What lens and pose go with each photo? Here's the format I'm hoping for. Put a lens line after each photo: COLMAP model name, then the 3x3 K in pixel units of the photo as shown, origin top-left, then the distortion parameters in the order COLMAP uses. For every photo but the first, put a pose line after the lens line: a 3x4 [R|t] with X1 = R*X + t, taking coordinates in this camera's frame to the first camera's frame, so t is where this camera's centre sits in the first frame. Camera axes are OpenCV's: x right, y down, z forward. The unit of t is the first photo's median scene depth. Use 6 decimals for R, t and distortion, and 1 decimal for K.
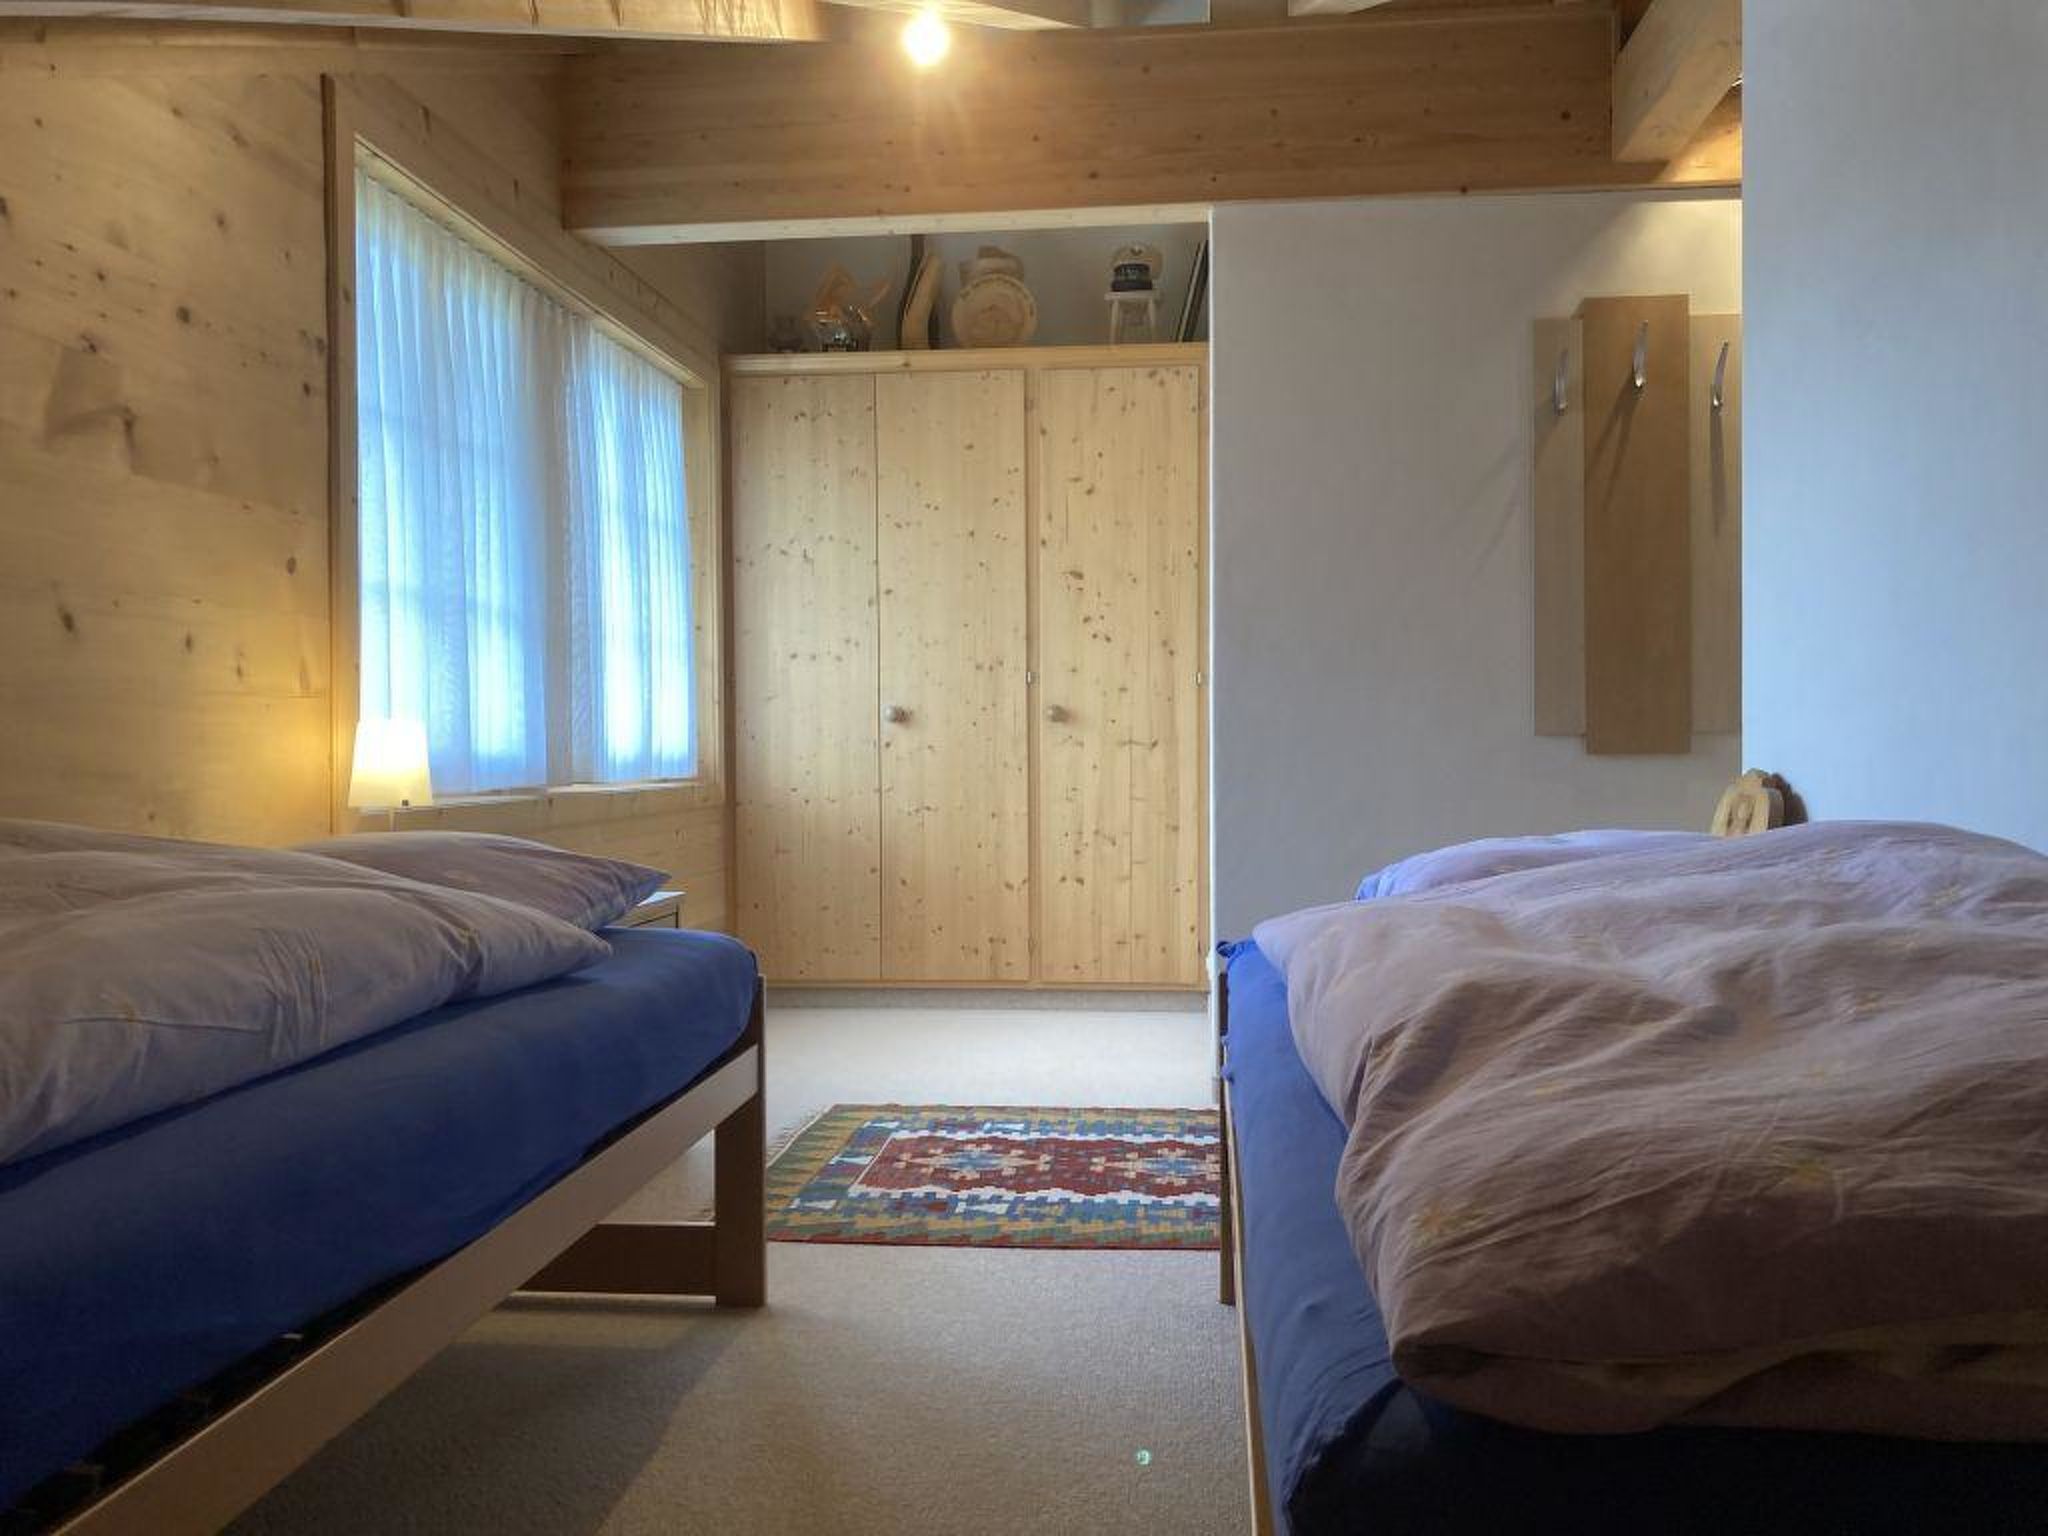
lens RADIAL K [[1660.0, 0, 1024.0], [0, 1660.0, 768.0], [0, 0, 1]] dist [0.013306, -0.002462]
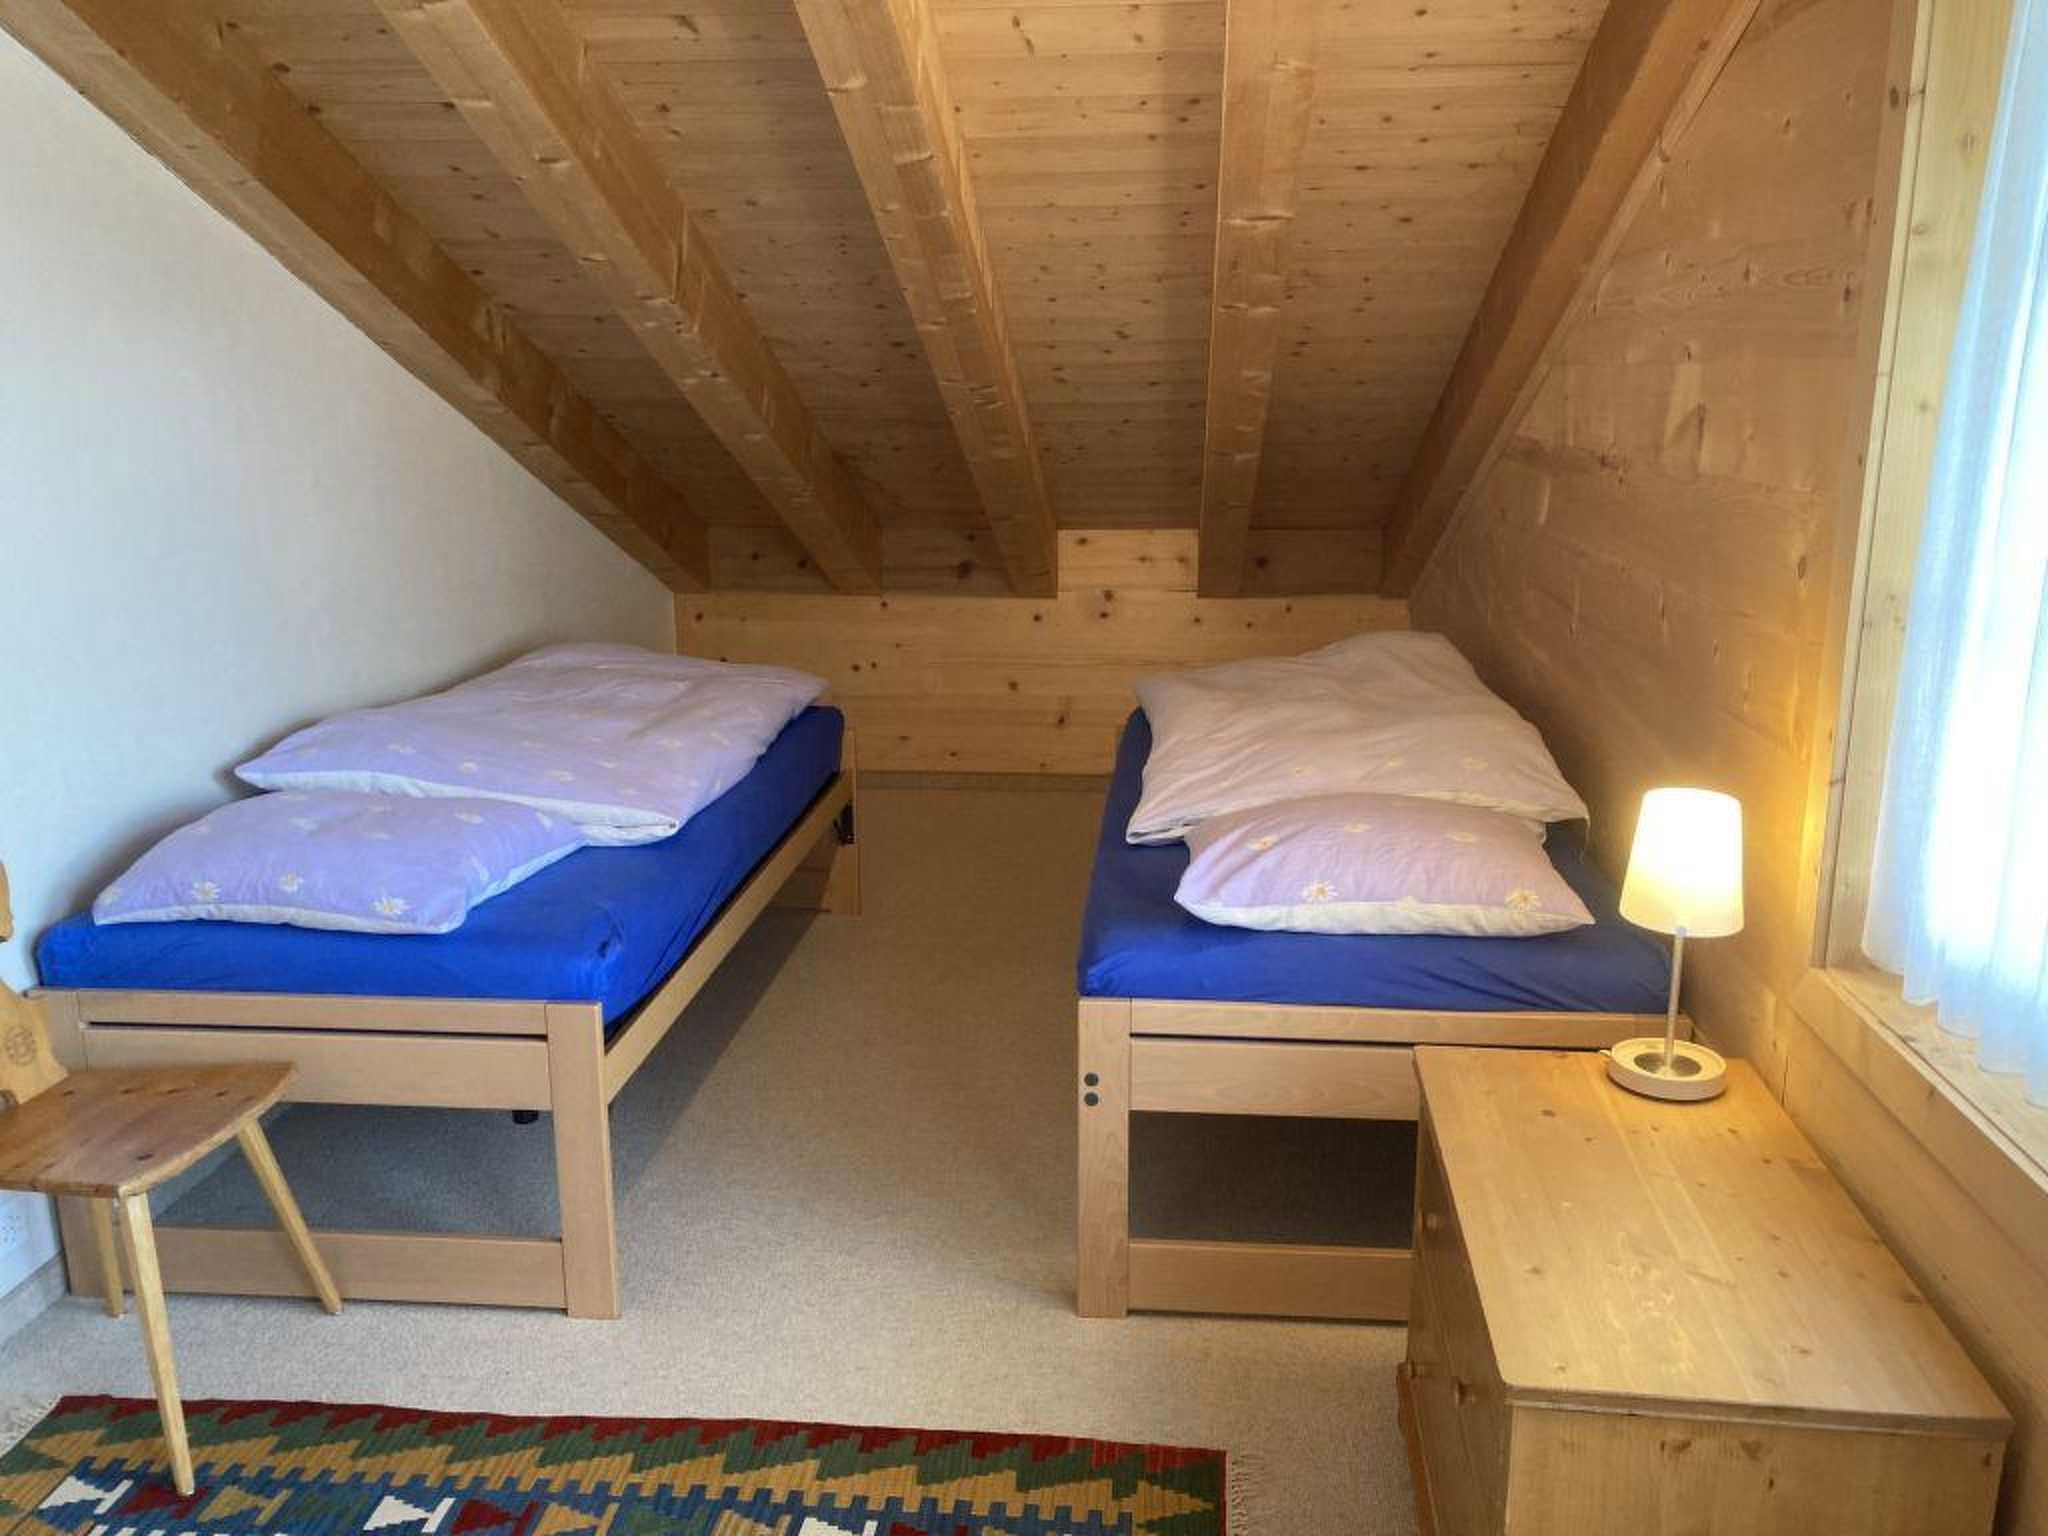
lens RADIAL K [[1660.0, 0, 1024.0], [0, 1660.0, 768.0], [0, 0, 1]] dist [0.013306, -0.002462]
pose [[-0.999784, 0.013959, -0.015404, -0.094805], [0.009970, 0.972199, 0.233943, -0.191615], [0.018241, 0.233739, -0.972128, 1.583754]]
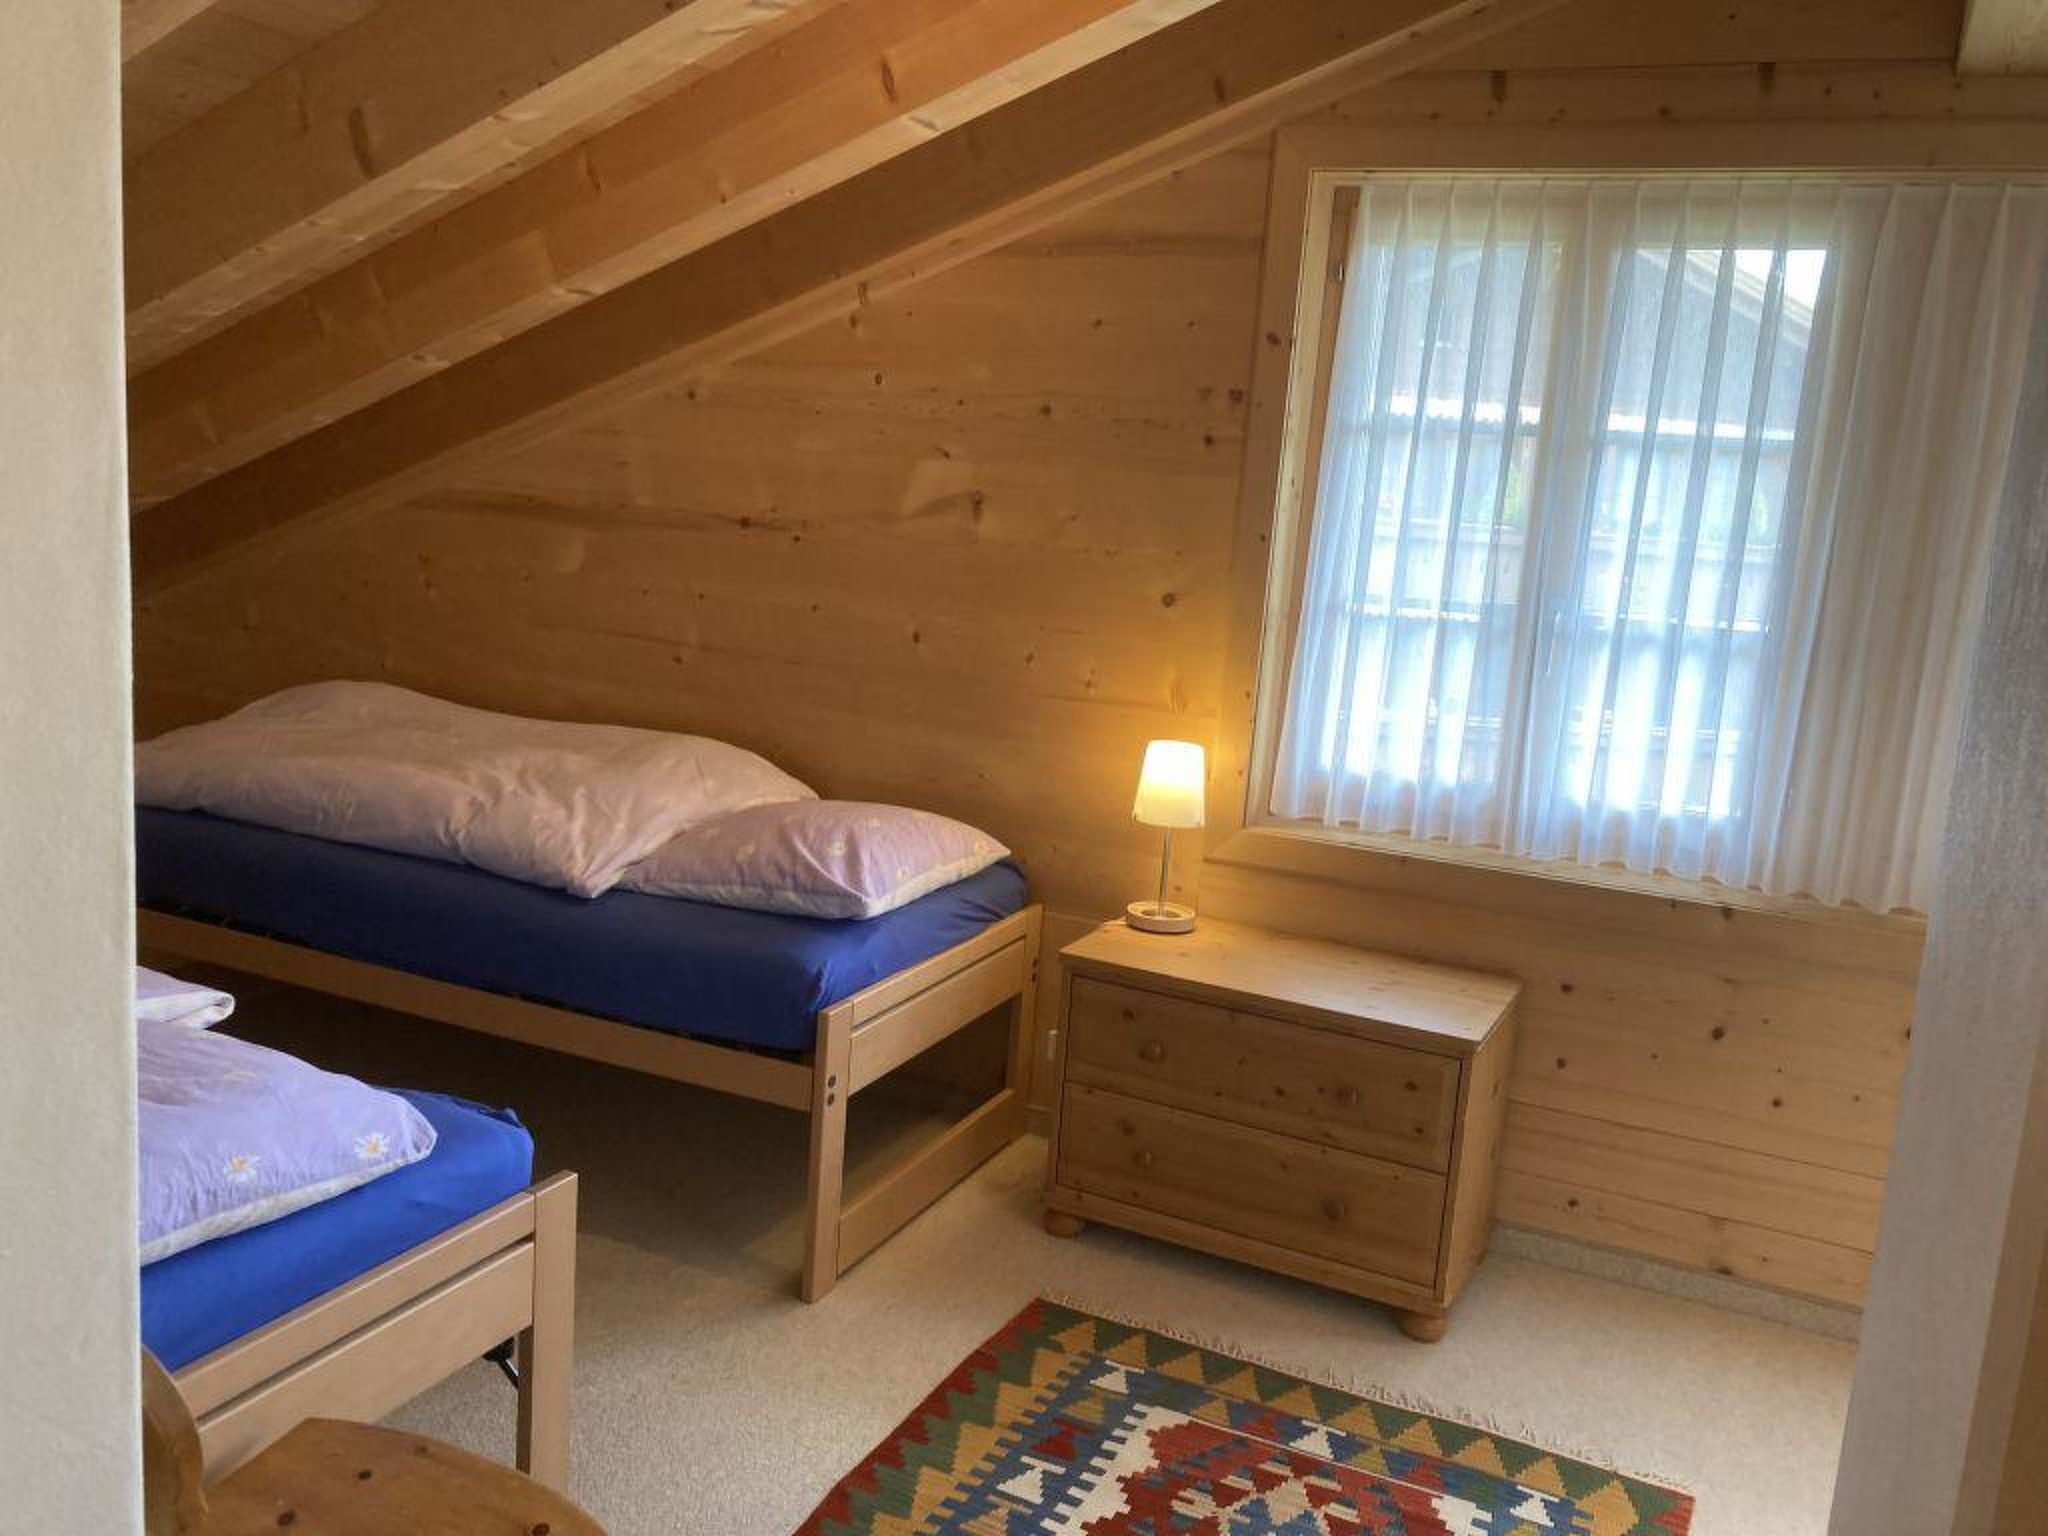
lens RADIAL K [[1660.0, 0, 1024.0], [0, 1660.0, 768.0], [0, 0, 1]] dist [0.013306, -0.002462]
pose [[-0.323137, 0.148404, -0.934644, 0.645552], [-0.084680, 0.979132, 0.184745, -0.197787], [0.942556, 0.138844, -0.303827, 1.187728]]
